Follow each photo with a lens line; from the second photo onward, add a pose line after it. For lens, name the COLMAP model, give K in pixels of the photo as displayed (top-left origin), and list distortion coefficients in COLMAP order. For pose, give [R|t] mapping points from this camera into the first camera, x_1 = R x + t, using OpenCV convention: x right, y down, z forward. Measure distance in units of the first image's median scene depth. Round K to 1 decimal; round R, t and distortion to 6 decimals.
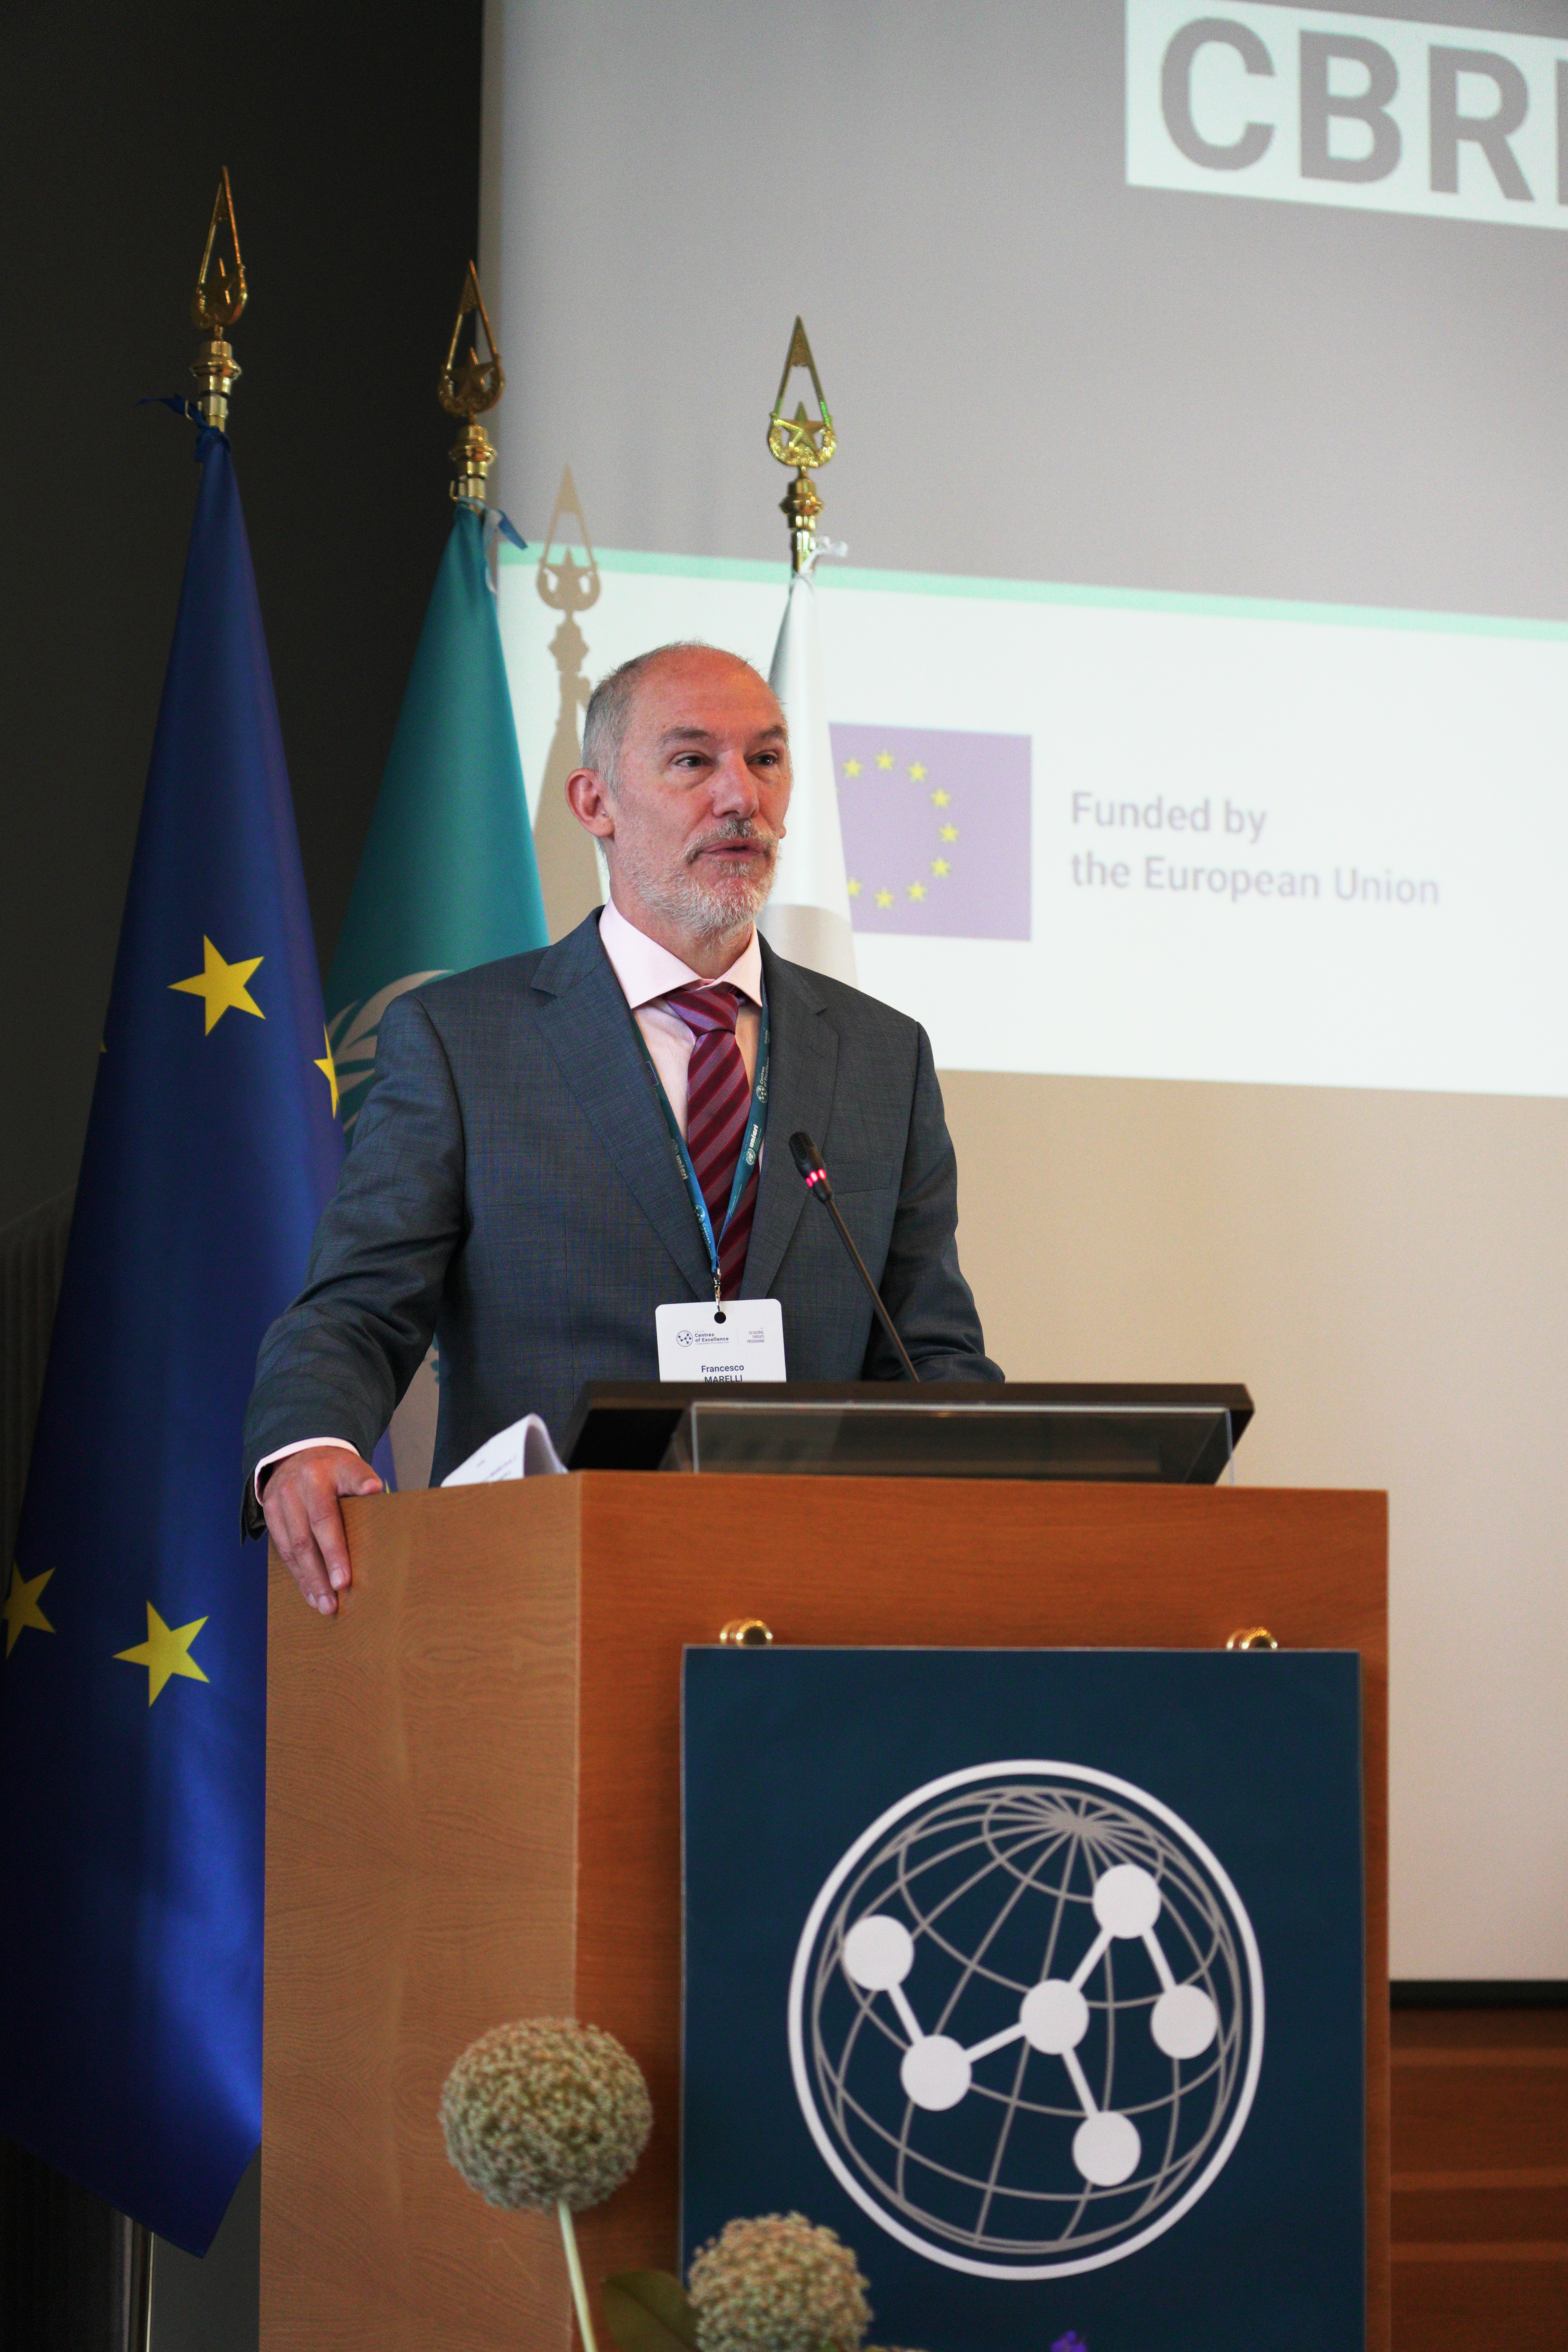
lens RADIAL K [[6000.7, 0, 744.1], [0, 6000.7, 1070.8], [0, 0, 1]] dist [-0.037466, 0.000000]
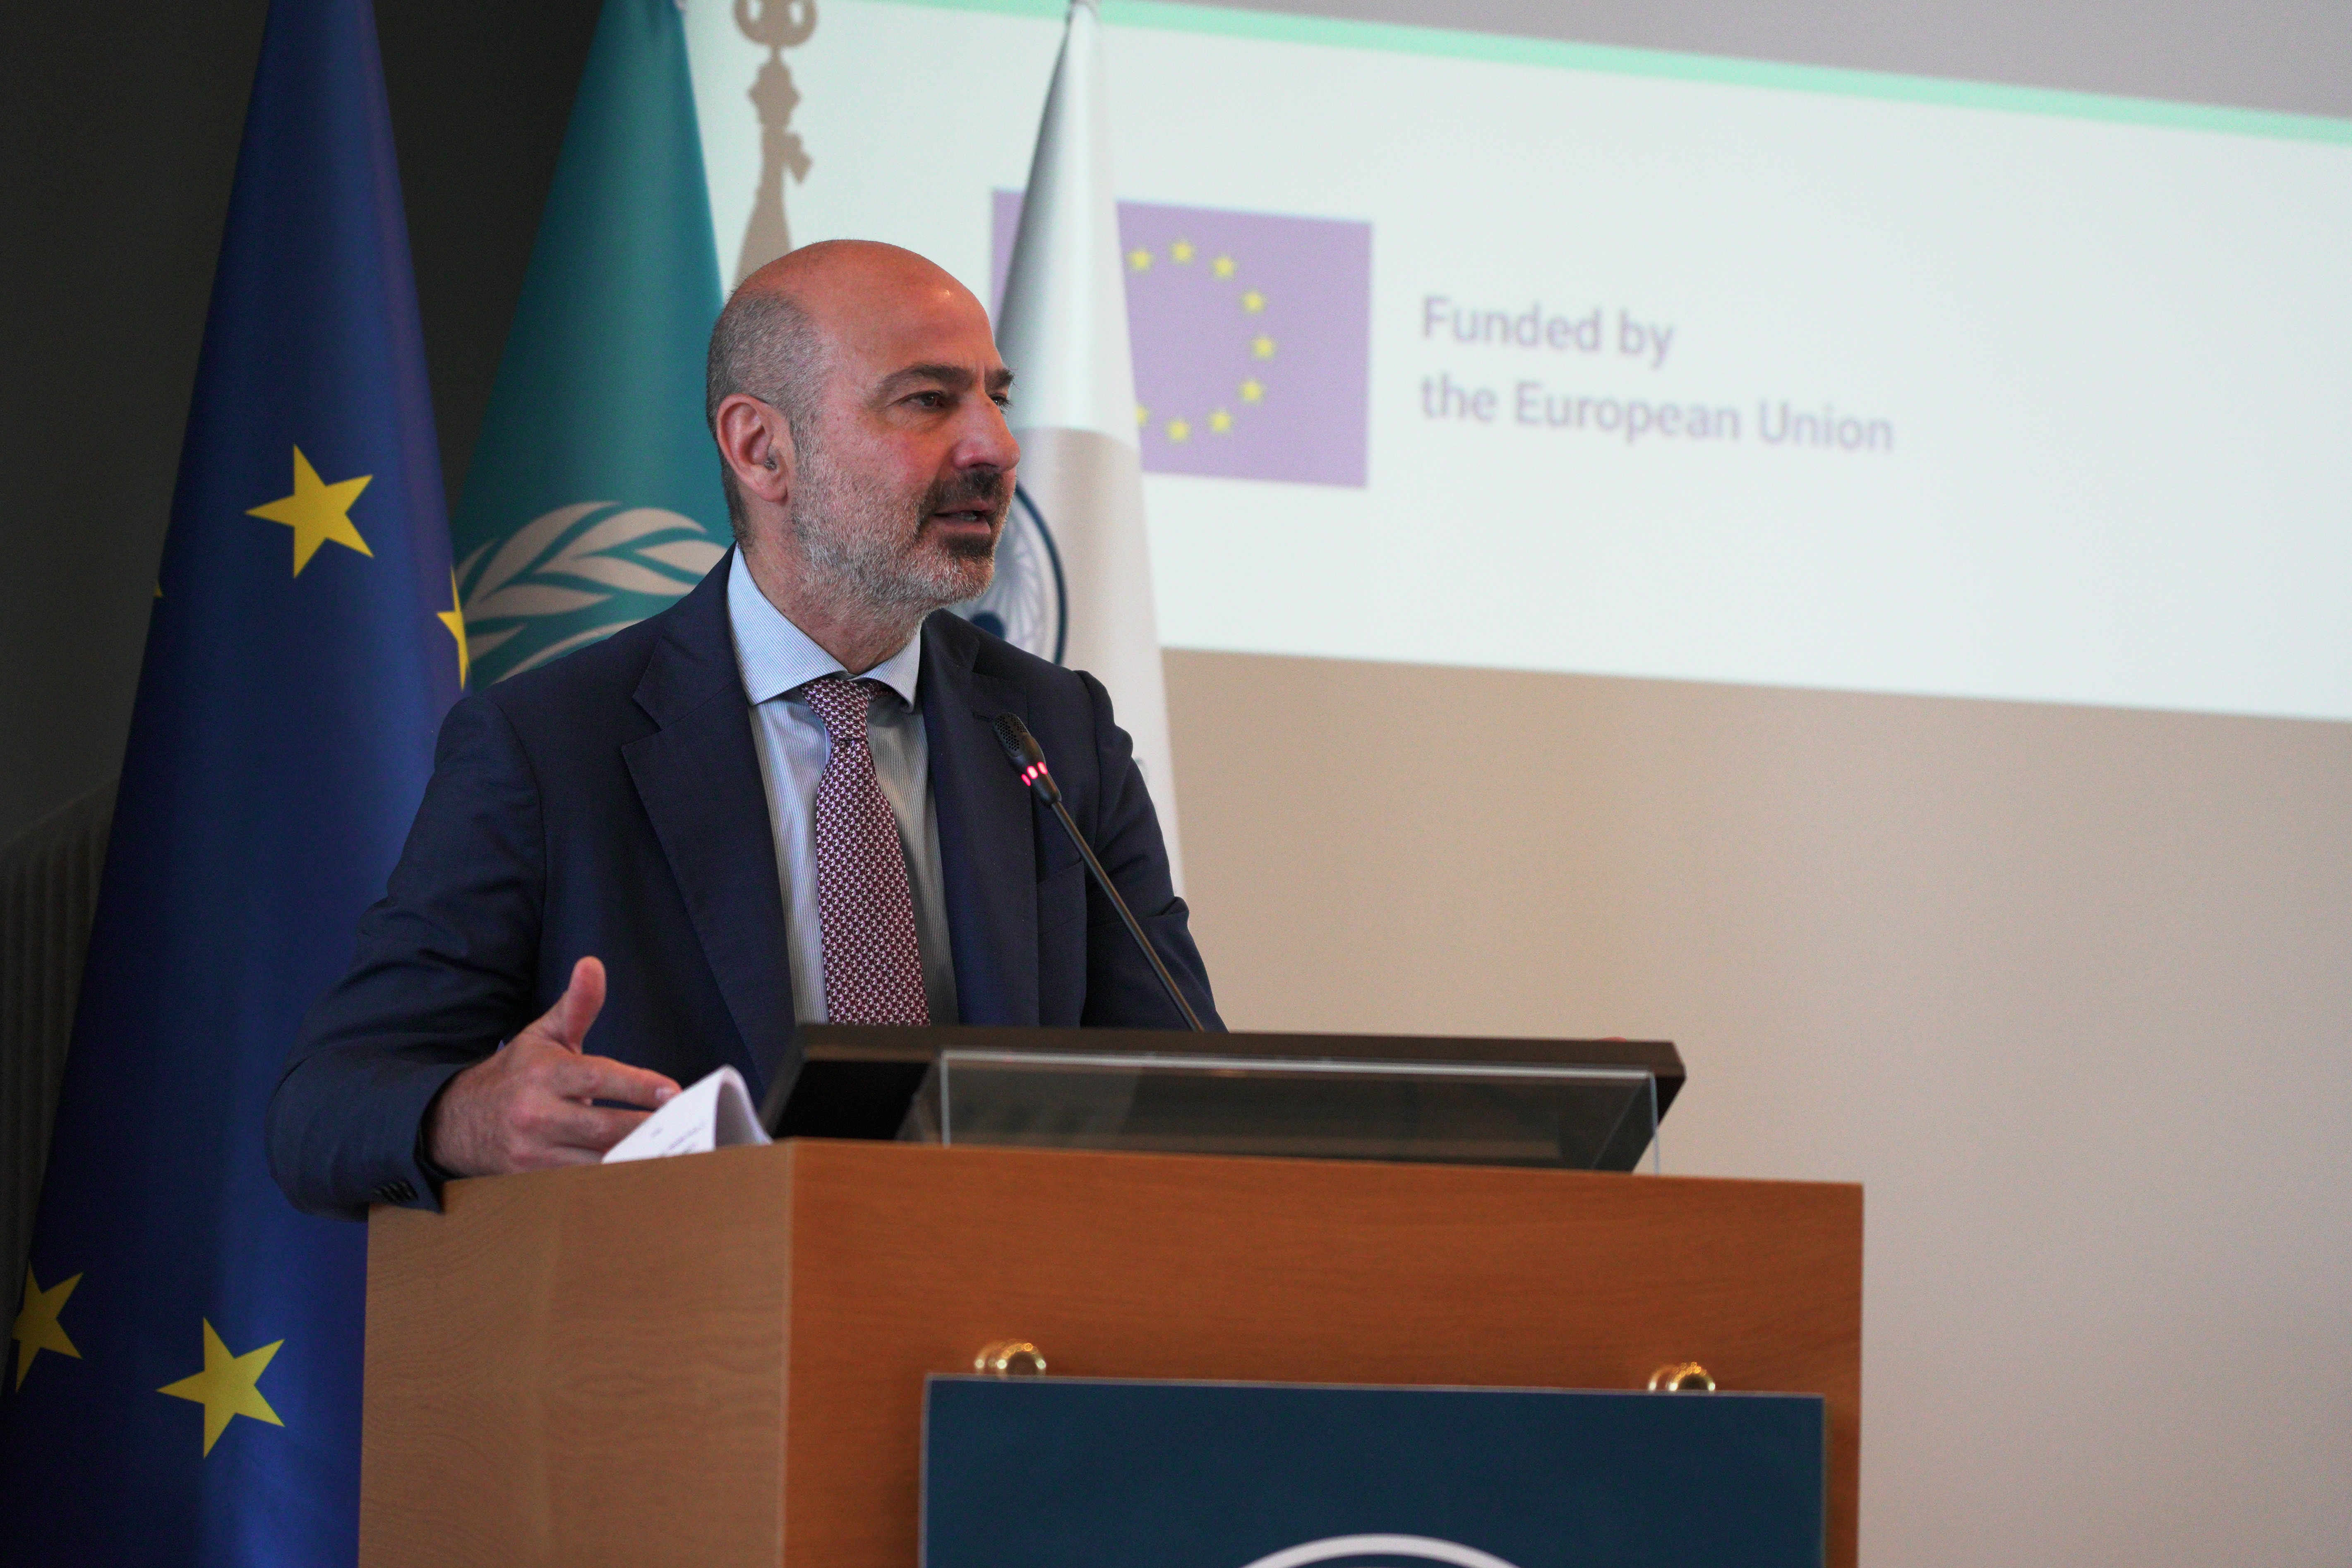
lens RADIAL K [[7463.1, 0, 1231.5], [0, 7463.1, 752.6], [0, 0, 1]] dist [0.027306, 0.000000]
pose [[0.999180, 0.017261, 0.036614, -0.006718], [-0.017502, 0.999827, 0.006273, 0.010615], [-0.036499, -0.006909, 0.999310, 0.062892]]
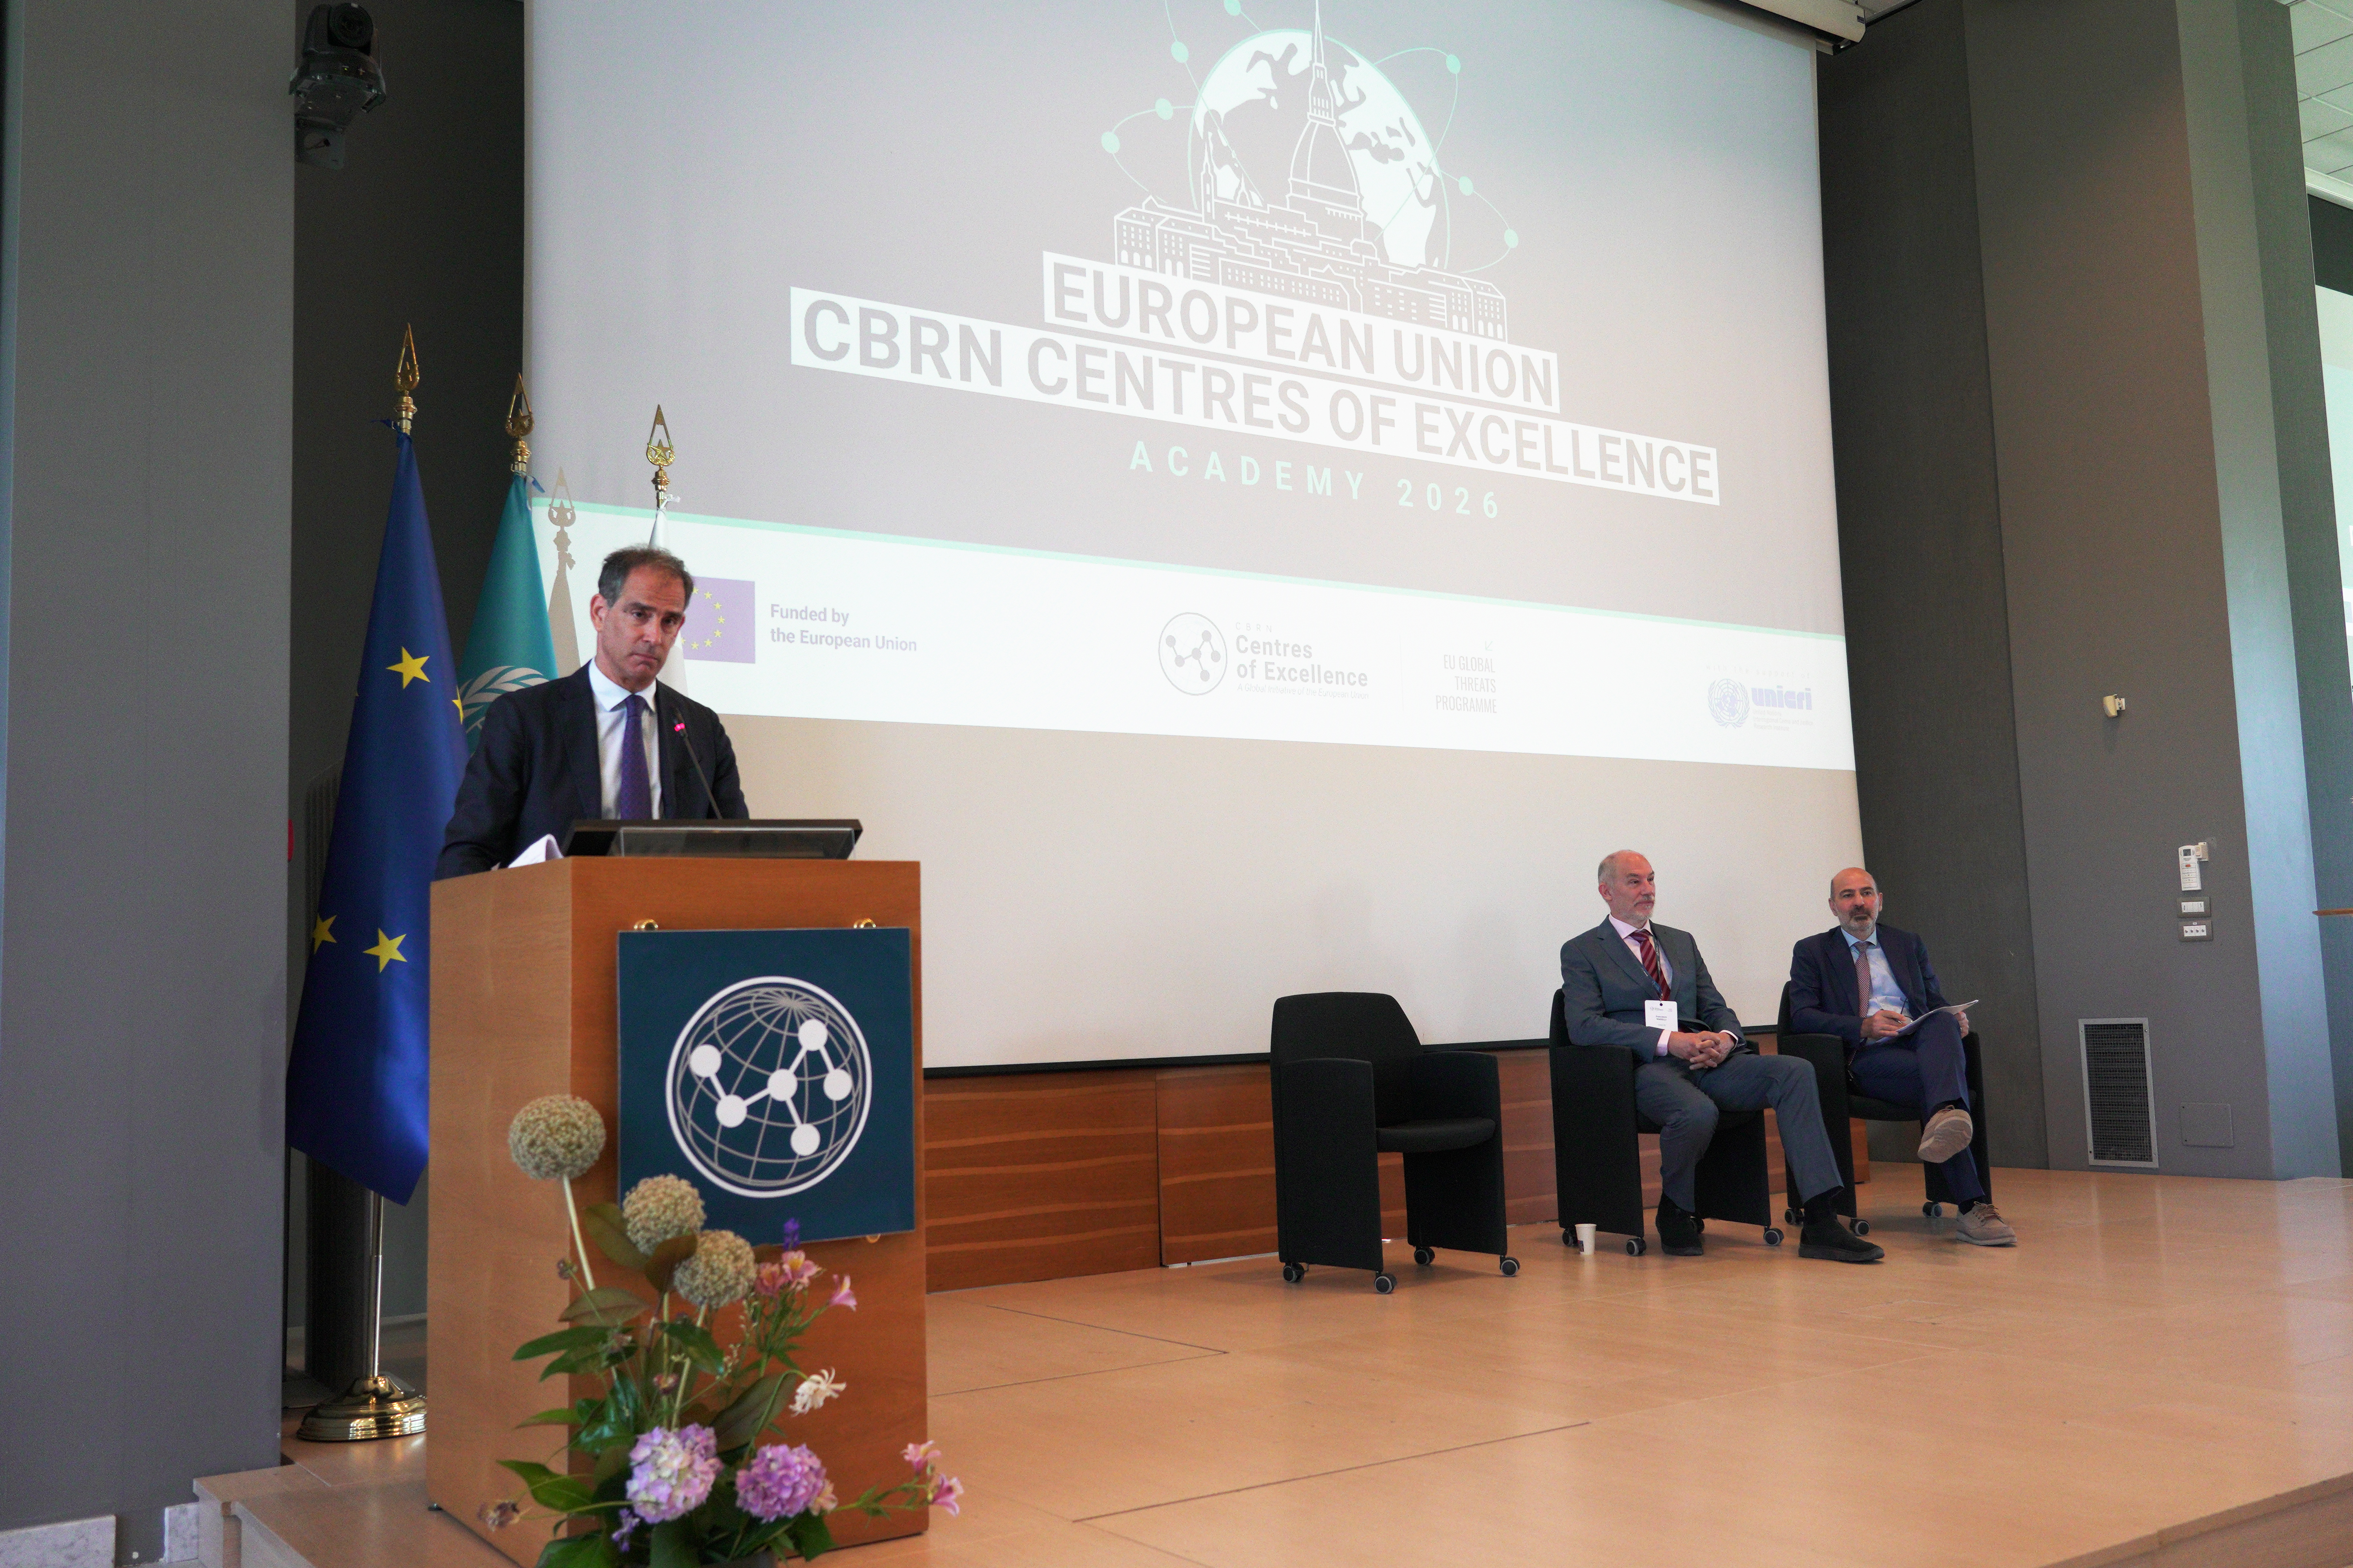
lens RADIAL K [[2141.6, 0, 1194.3], [0, 2141.6, 782.7], [0, 0, 1]] dist [0.012329, -0.022117]
pose [[0.967173, -0.007712, 0.254002, -0.004181], [0.003786, 0.999866, 0.015944, 0.023695], [-0.254091, -0.014459, 0.967072, 0.132213]]
